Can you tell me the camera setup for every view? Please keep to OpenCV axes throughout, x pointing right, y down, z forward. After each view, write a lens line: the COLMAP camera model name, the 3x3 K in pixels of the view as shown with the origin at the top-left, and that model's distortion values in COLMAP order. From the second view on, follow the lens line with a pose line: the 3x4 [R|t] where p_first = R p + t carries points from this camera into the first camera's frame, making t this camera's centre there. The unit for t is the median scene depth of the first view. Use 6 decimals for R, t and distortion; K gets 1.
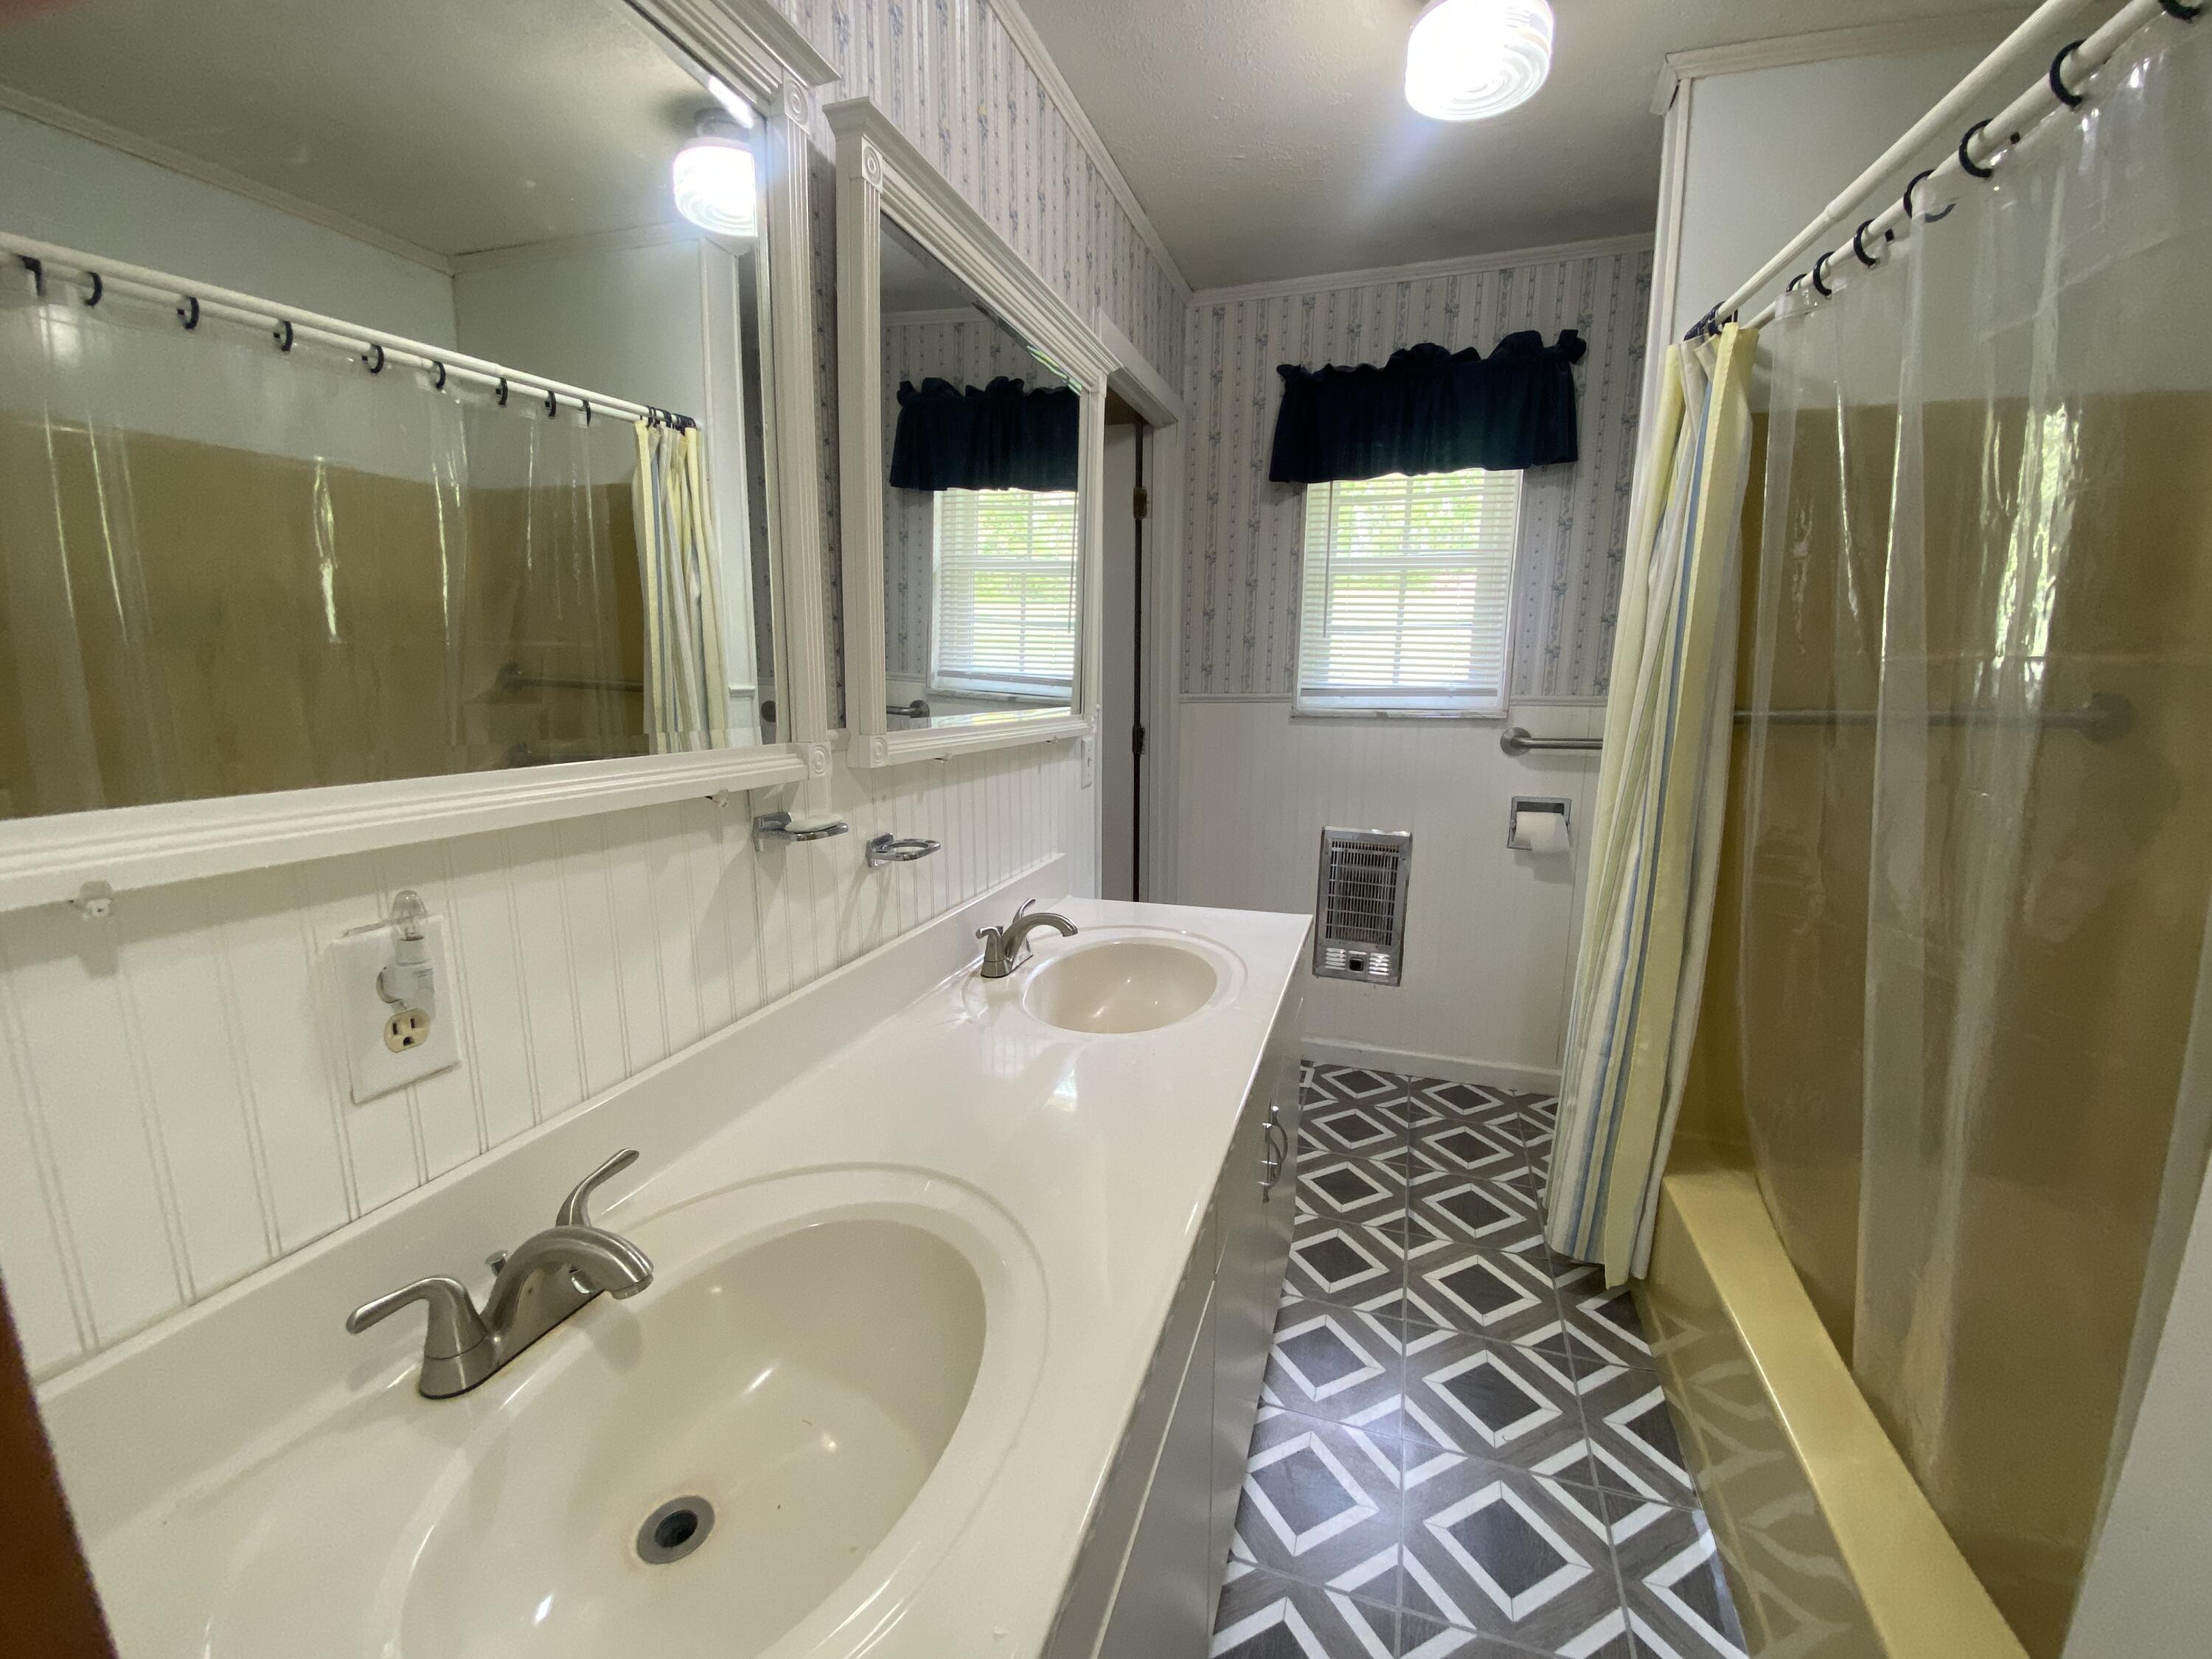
lens RADIAL K [[888.9, 0, 1106.0], [0, 888.9, 829.5], [0, 0, 1]] dist [0.045661, -0.040754]
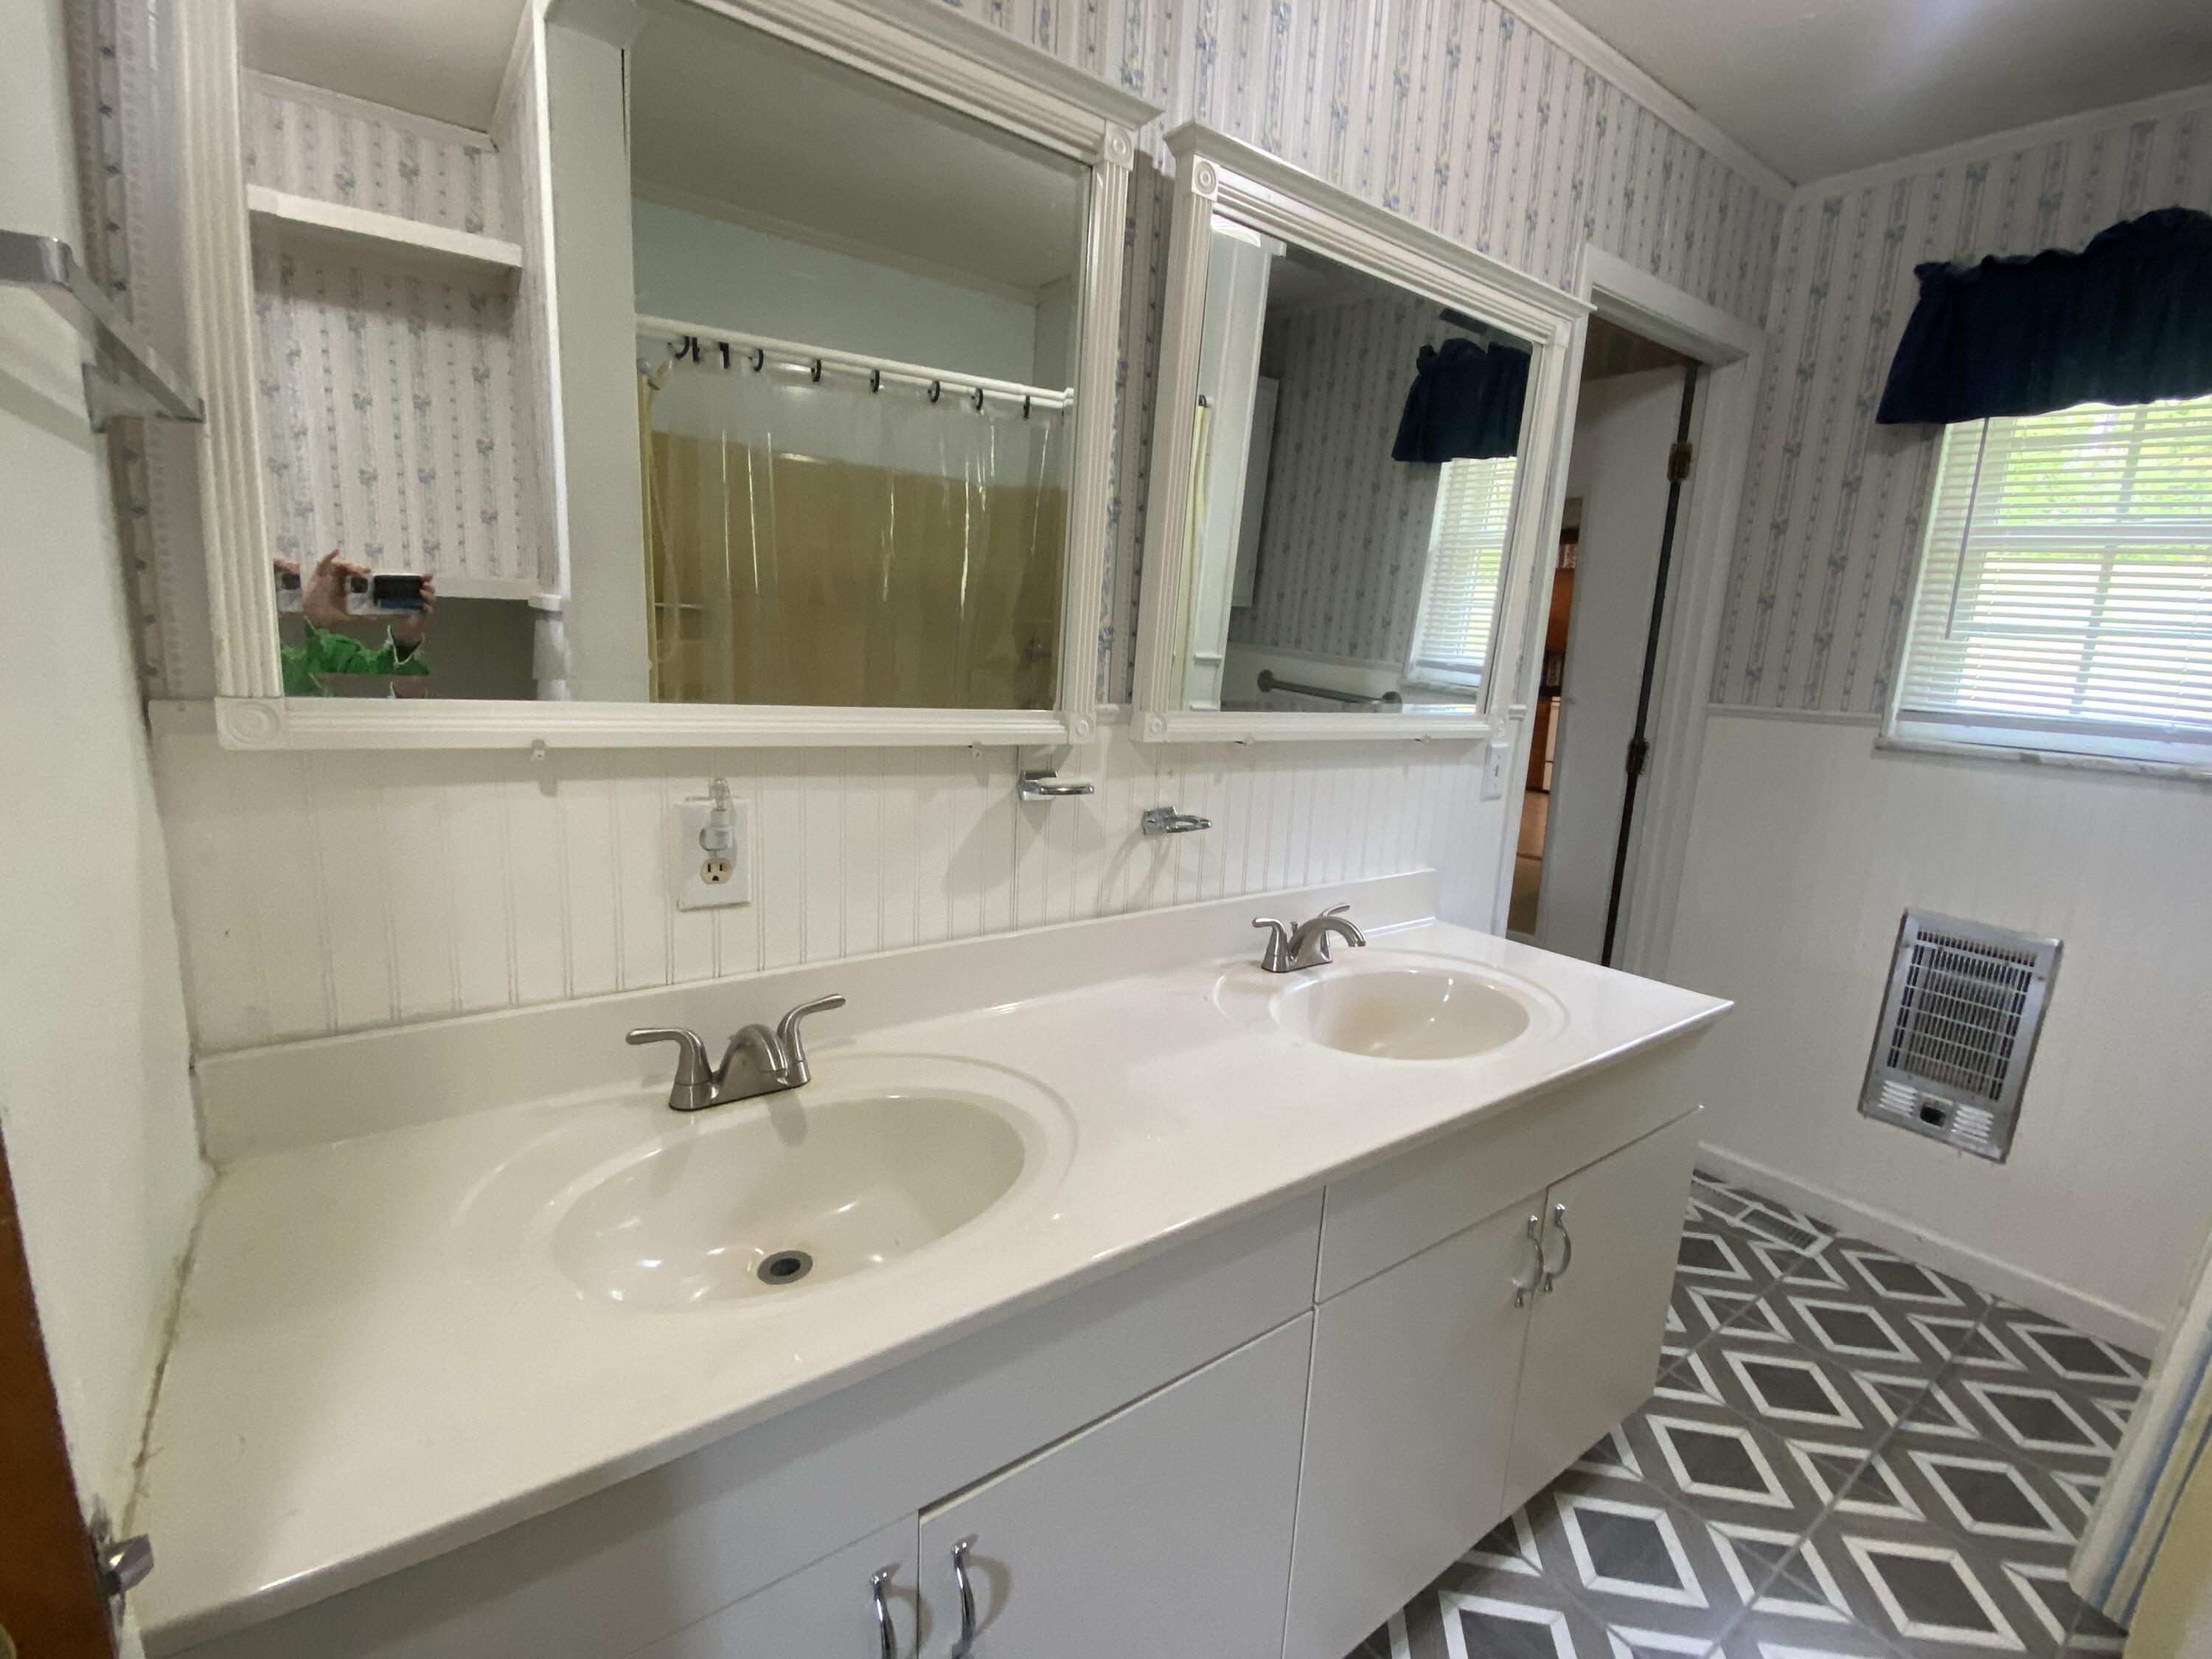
lens RADIAL K [[983.9, 0, 1101.1], [0, 983.9, 833.5], [0, 0, 1]] dist [0.019239, -0.021045]
pose [[0.816067, 0.148476, -0.558561, 0.211600], [-0.148853, 0.987830, 0.045107, -0.002694], [0.558461, 0.046333, 0.828236, -0.001221]]
